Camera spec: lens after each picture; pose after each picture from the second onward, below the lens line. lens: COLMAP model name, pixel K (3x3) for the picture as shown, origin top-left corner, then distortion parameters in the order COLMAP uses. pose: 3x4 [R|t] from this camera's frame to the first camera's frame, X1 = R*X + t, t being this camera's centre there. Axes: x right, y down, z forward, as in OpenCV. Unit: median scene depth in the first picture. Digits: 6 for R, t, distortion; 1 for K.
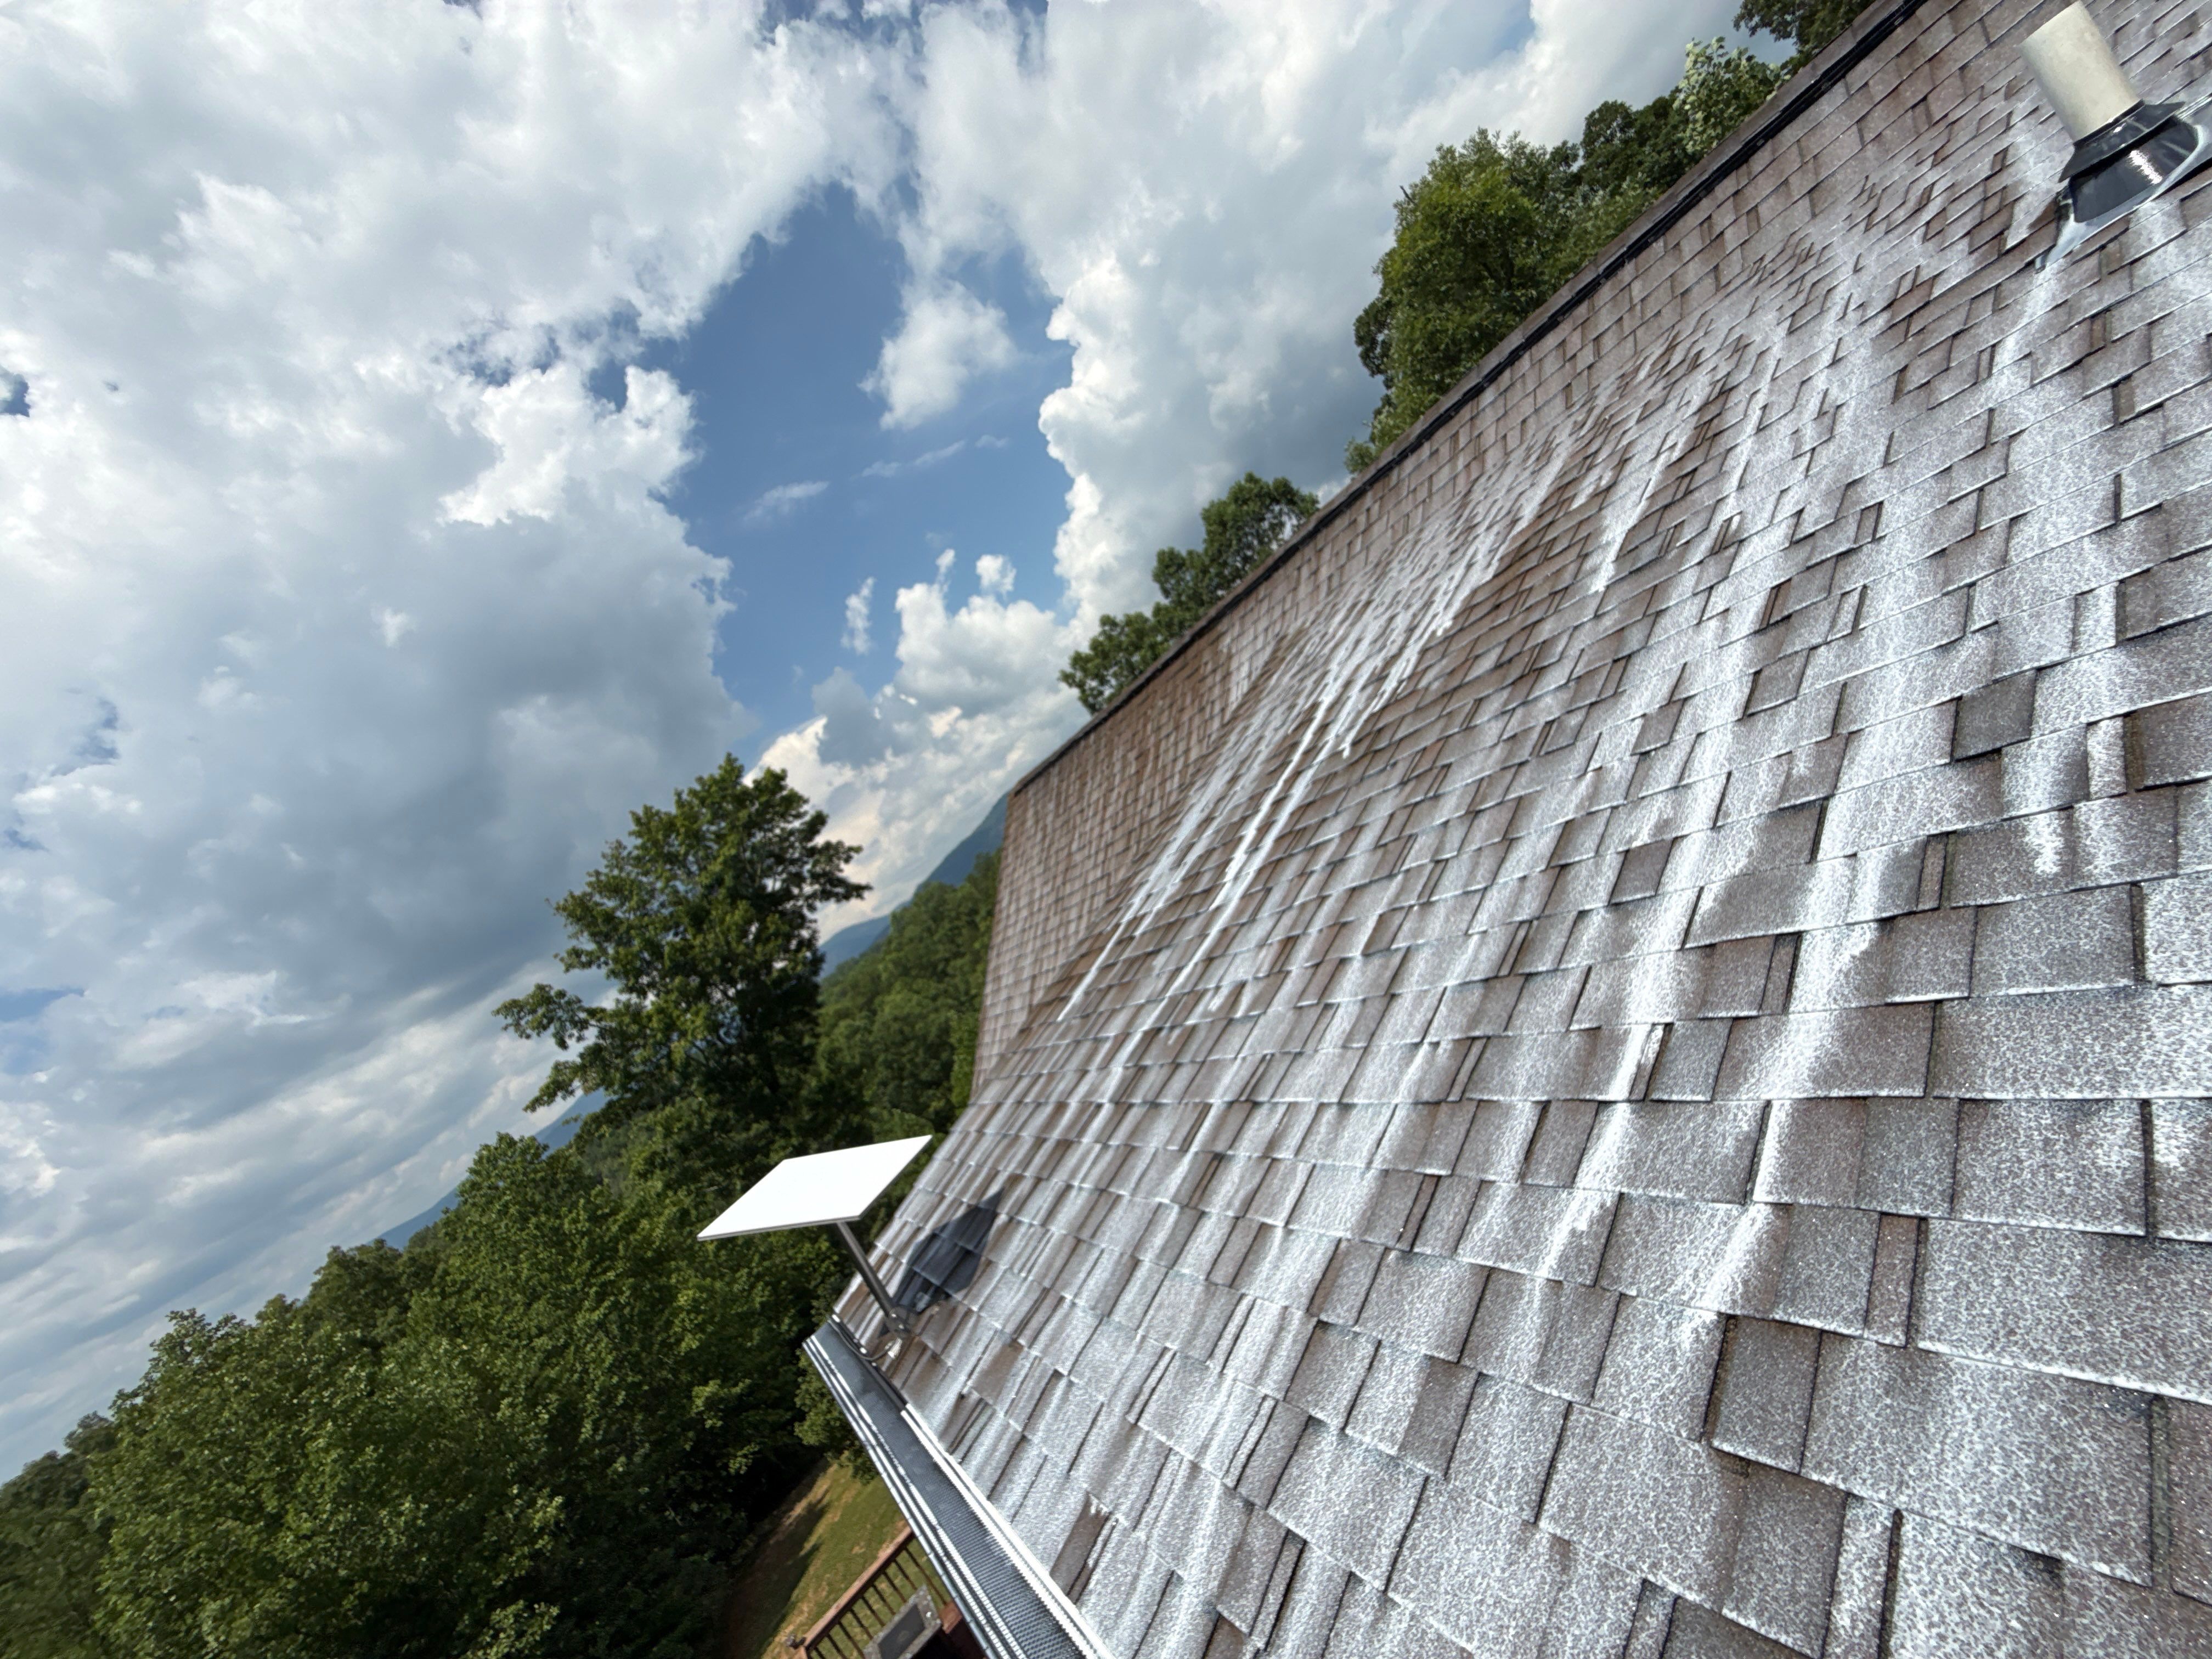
lens RADIAL K [[894.2, 0, 1106.0], [0, 894.2, 829.5], [0, 0, 1]] dist [0.001129, 0.000407]
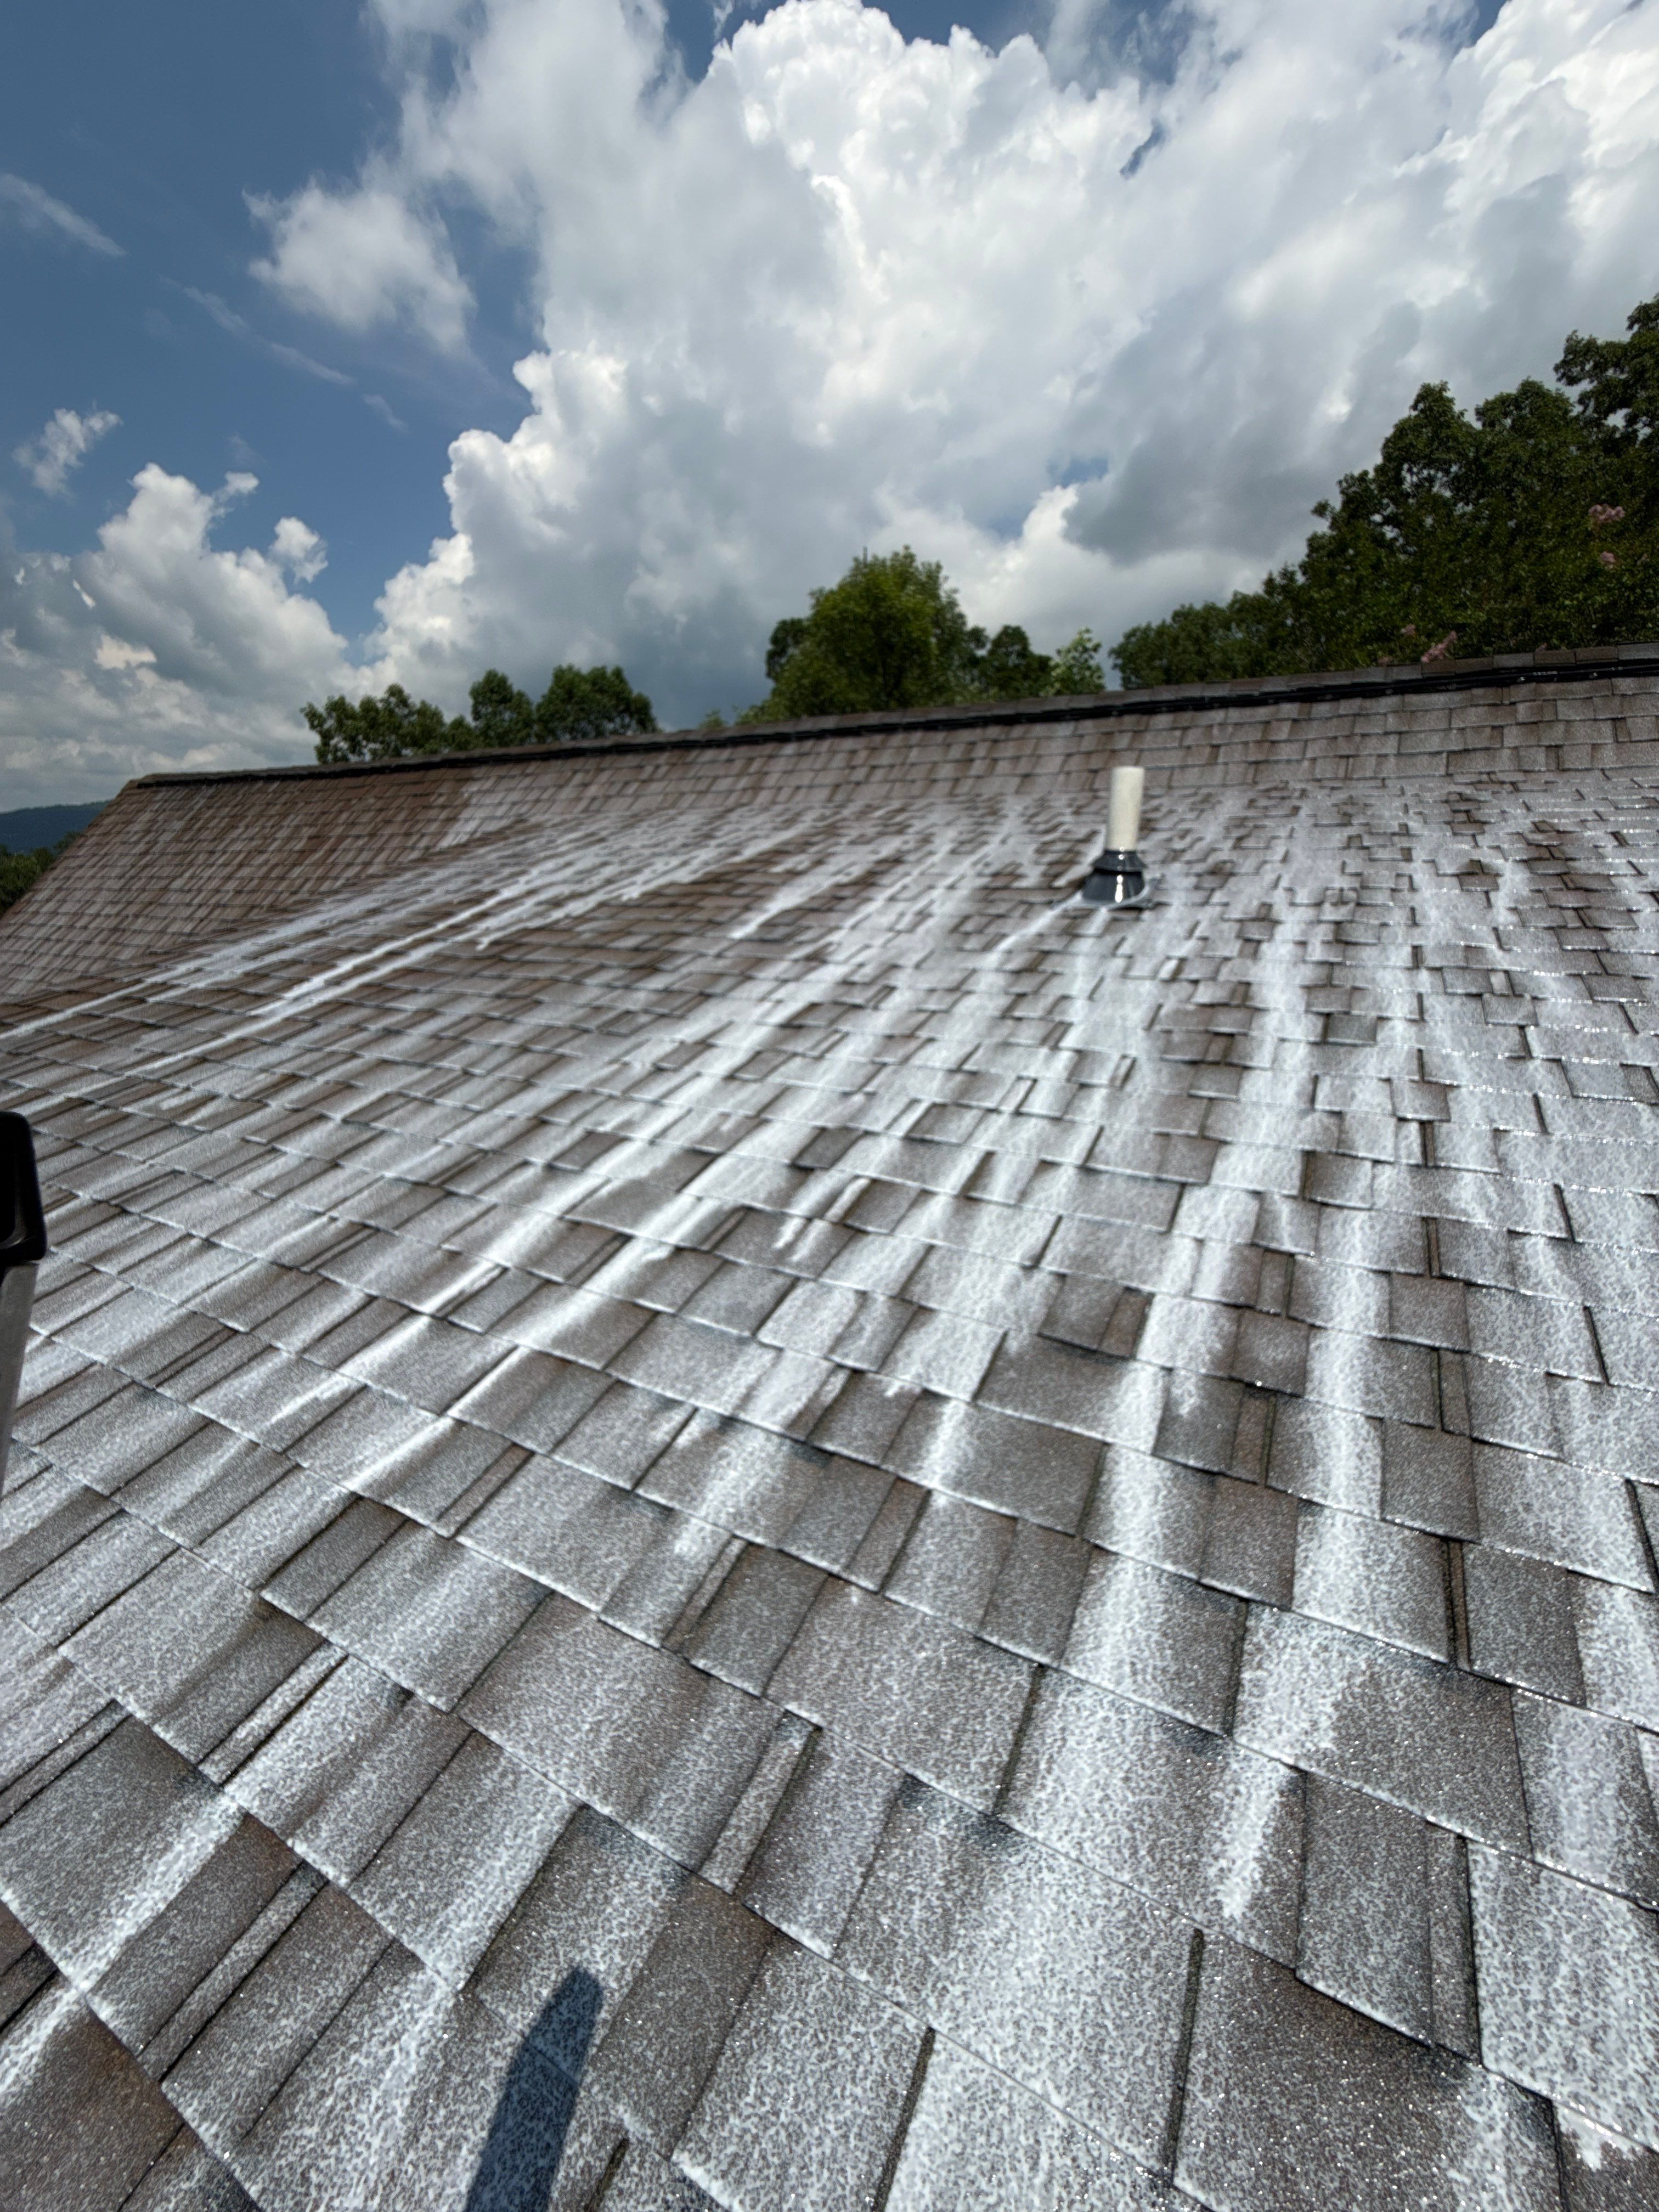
lens RADIAL K [[883.3, 0, 829.5], [0, 883.3, 1106.0], [0, 0, 1]] dist [0.001538, -0.000048]
pose [[0.712384, 0.442242, 0.544914, 0.130009], [-0.473236, 0.876083, -0.092335, -0.034176], [-0.518225, -0.192095, 0.833392, -0.072297]]
